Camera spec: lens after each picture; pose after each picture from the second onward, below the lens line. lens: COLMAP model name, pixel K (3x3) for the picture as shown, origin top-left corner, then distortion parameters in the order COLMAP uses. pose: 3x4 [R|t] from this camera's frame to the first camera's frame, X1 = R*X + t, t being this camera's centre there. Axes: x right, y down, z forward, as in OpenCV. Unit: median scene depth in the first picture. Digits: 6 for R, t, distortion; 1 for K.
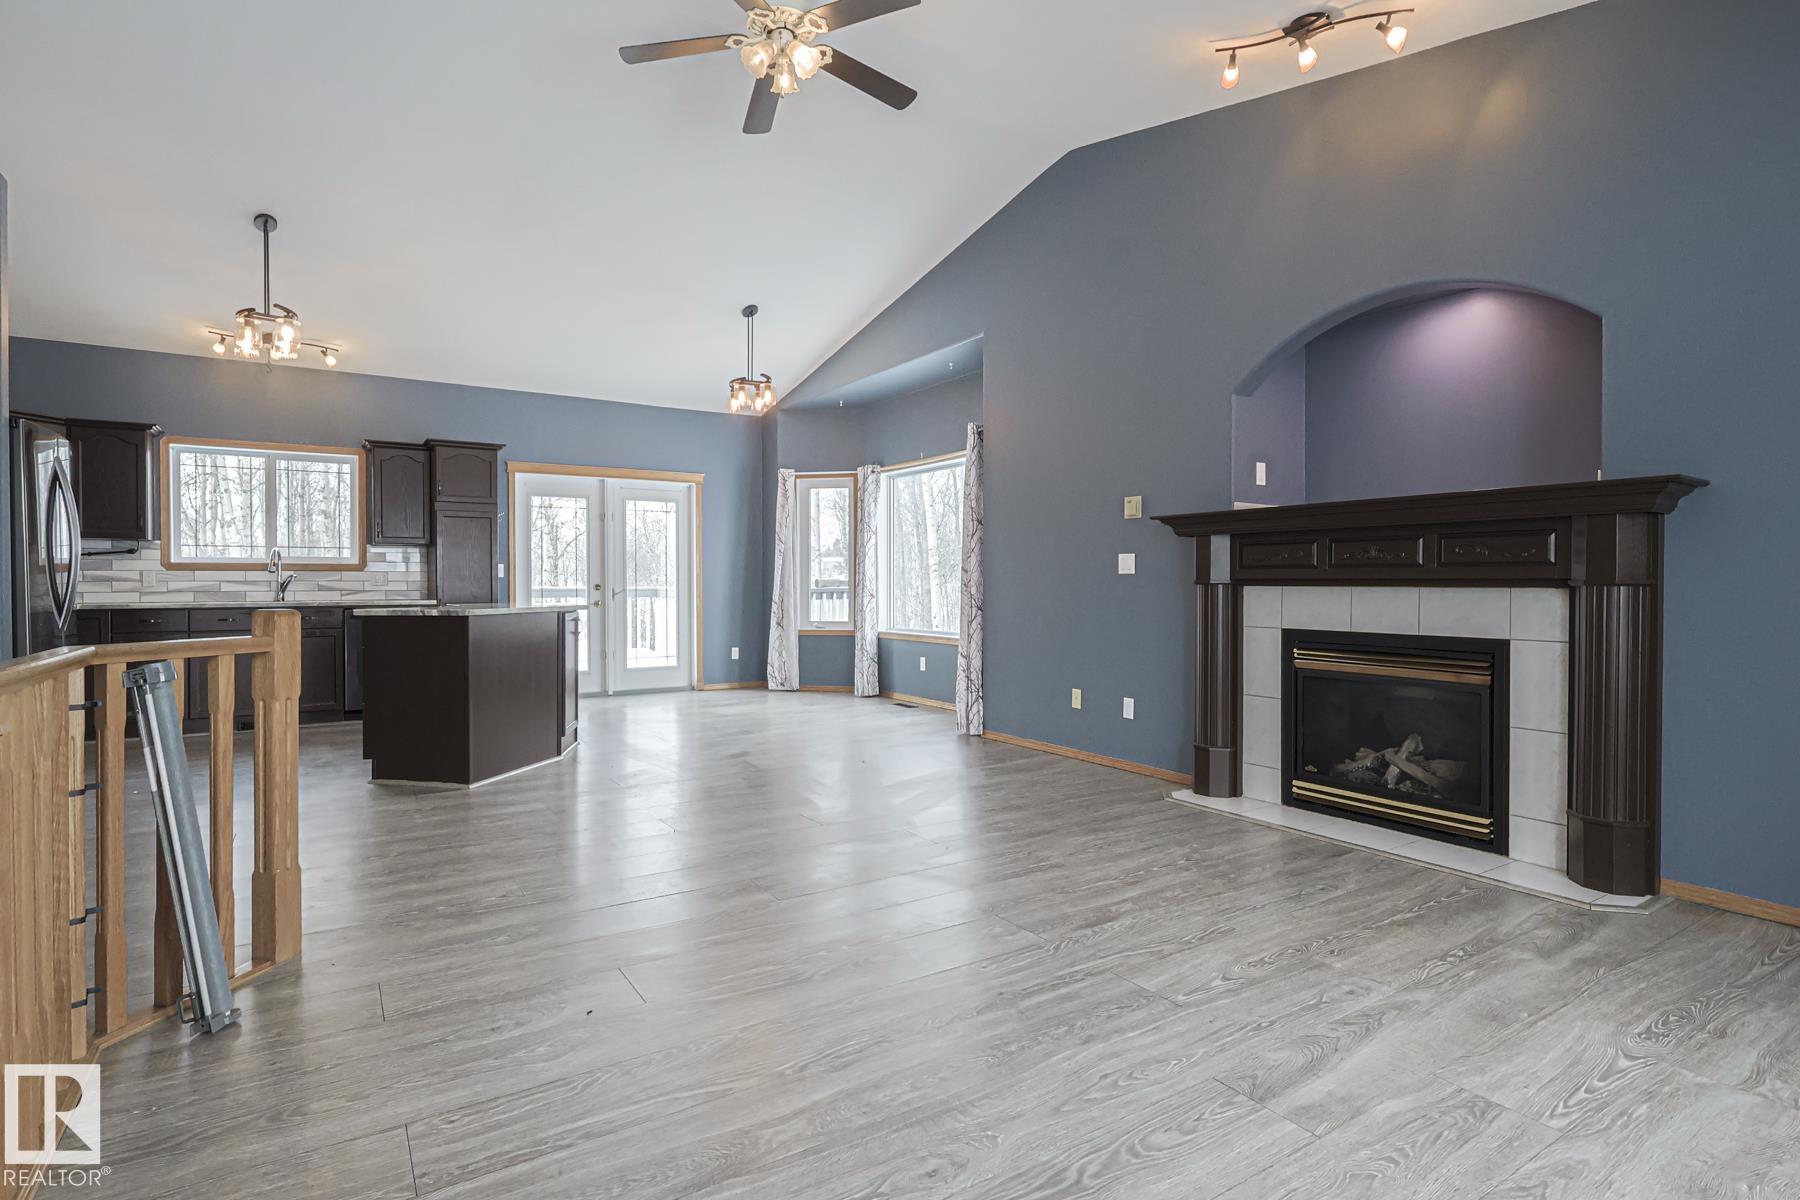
lens RADIAL K [[901.0, 0, 891.1], [0, 901.0, 582.7], [0, 0, 1]] dist [0.001731, -0.001669]
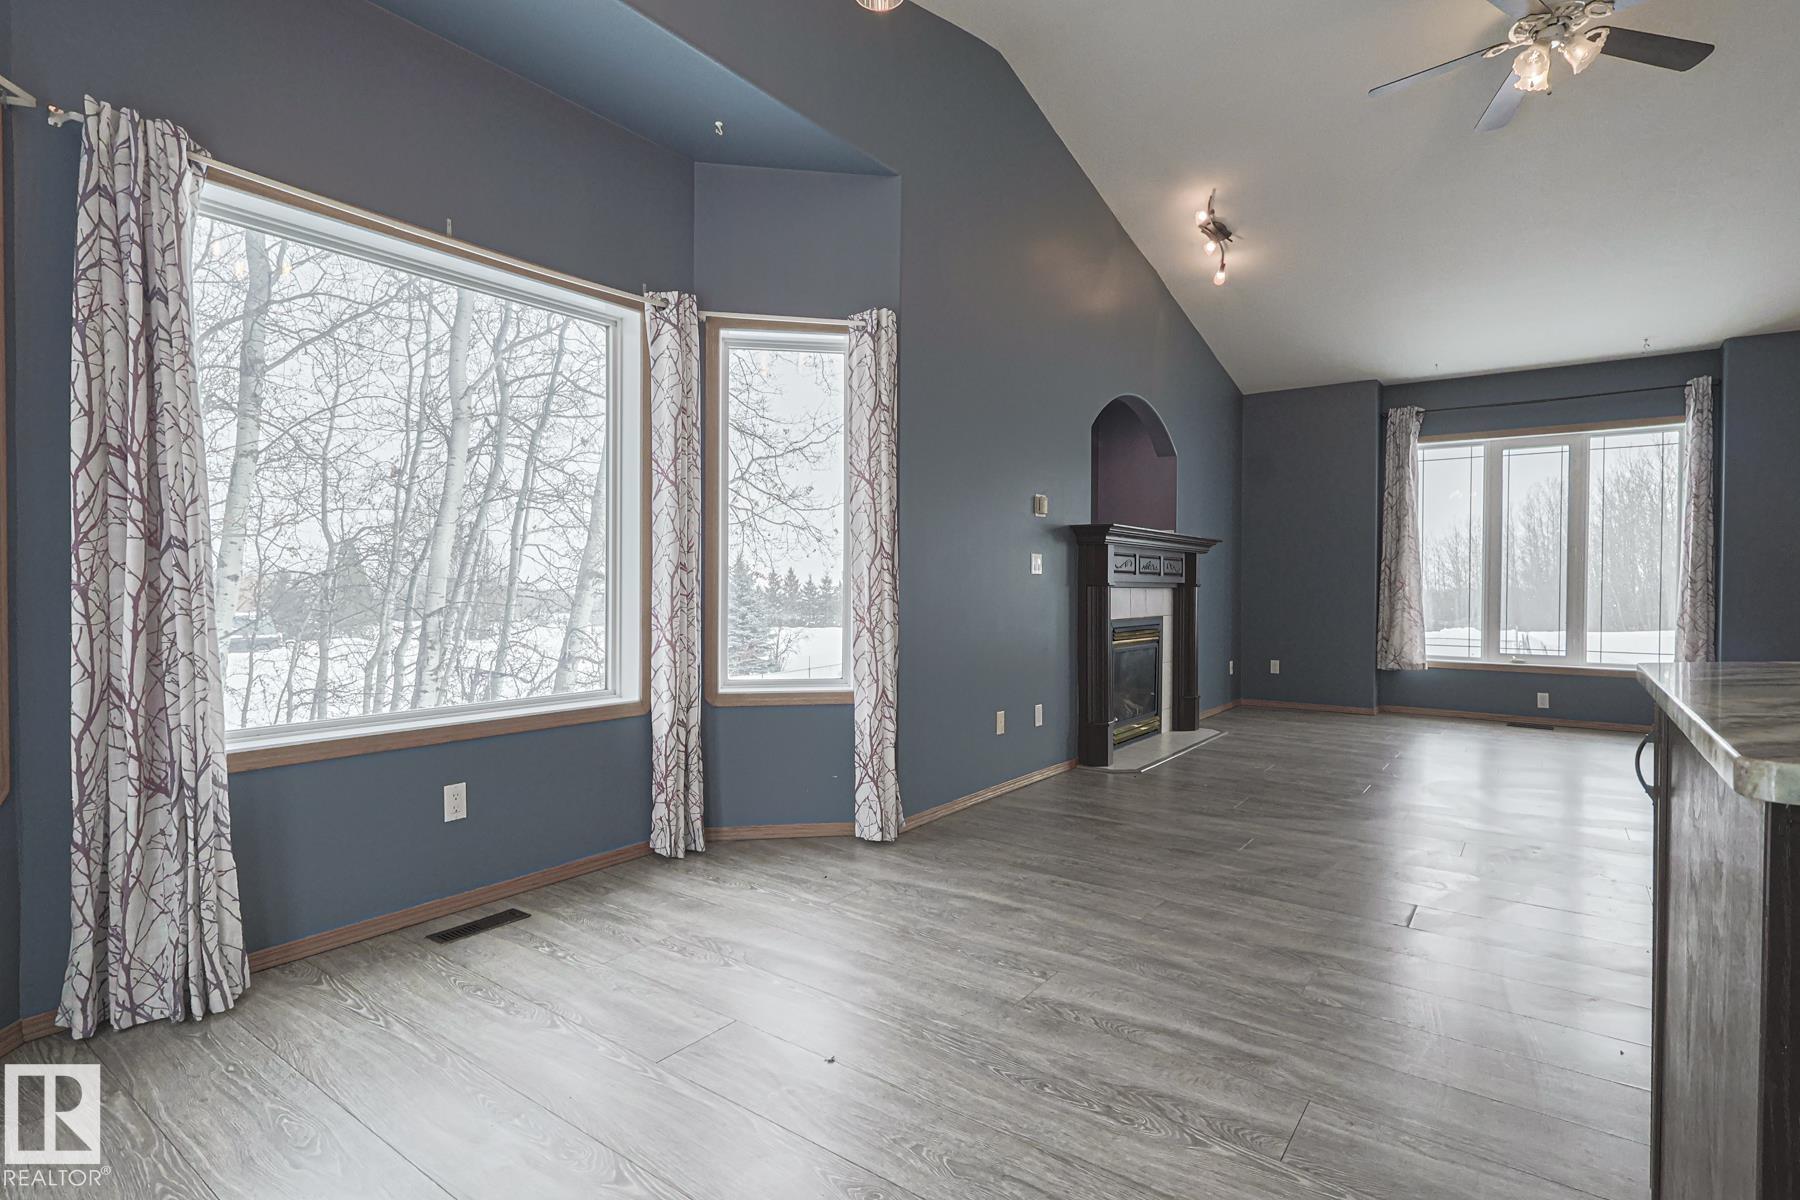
lens RADIAL K [[901.0, 0, 888.9], [0, 901.0, 601.1], [0, 0, 1]] dist [0.001731, -0.001669]
pose [[-0.363001, -0.017333, 0.931628, -0.448397], [-0.004426, 0.999848, 0.016877, 0.002126], [-0.931778, 0.002003, -0.363022, 1.172824]]
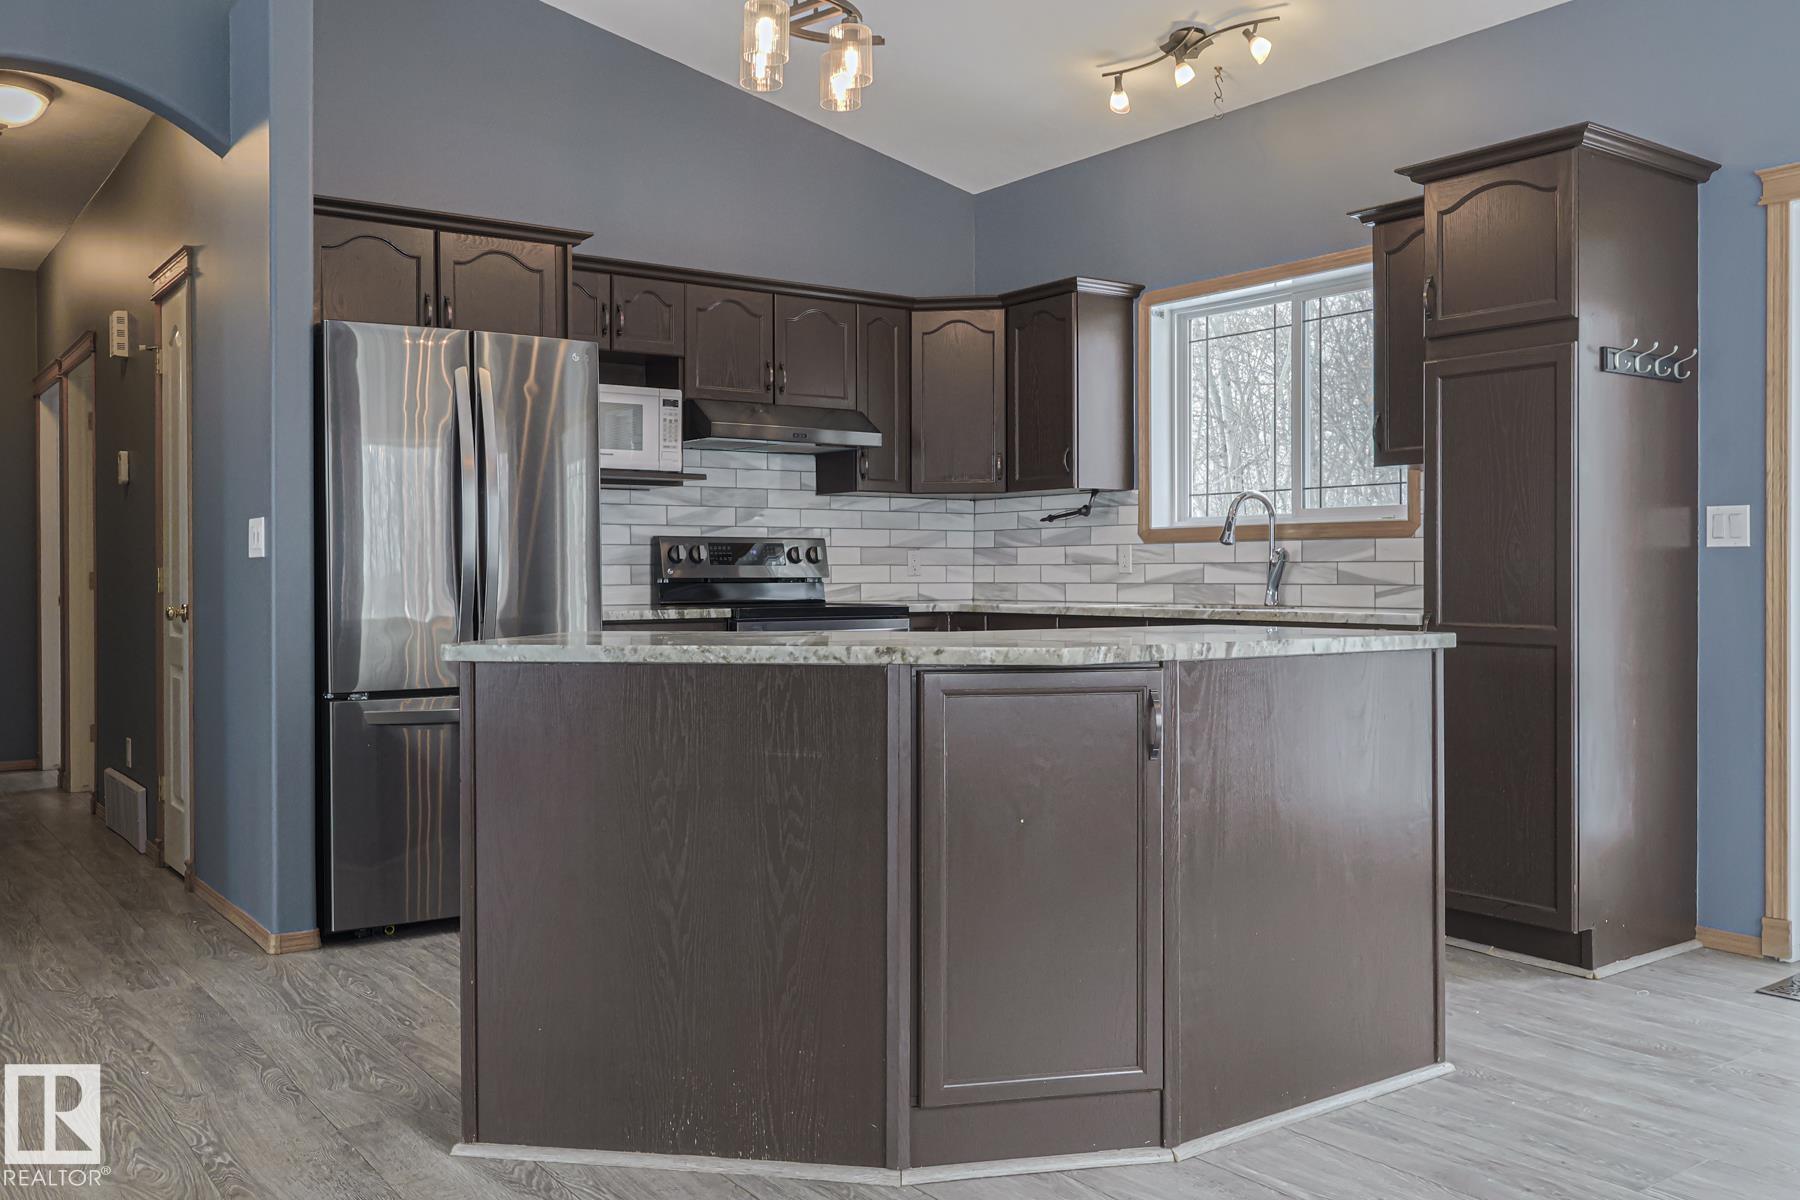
lens RADIAL K [[1512.7, 0, 892.4], [0, 1512.7, 581.5], [0, 0, 1]] dist [0.003253, -0.000810]
pose [[0.054198, 0.011006, -0.998470, 0.100441], [0.004080, 0.999928, 0.011243, -0.001701], [0.998522, -0.004683, 0.054149, 0.822786]]
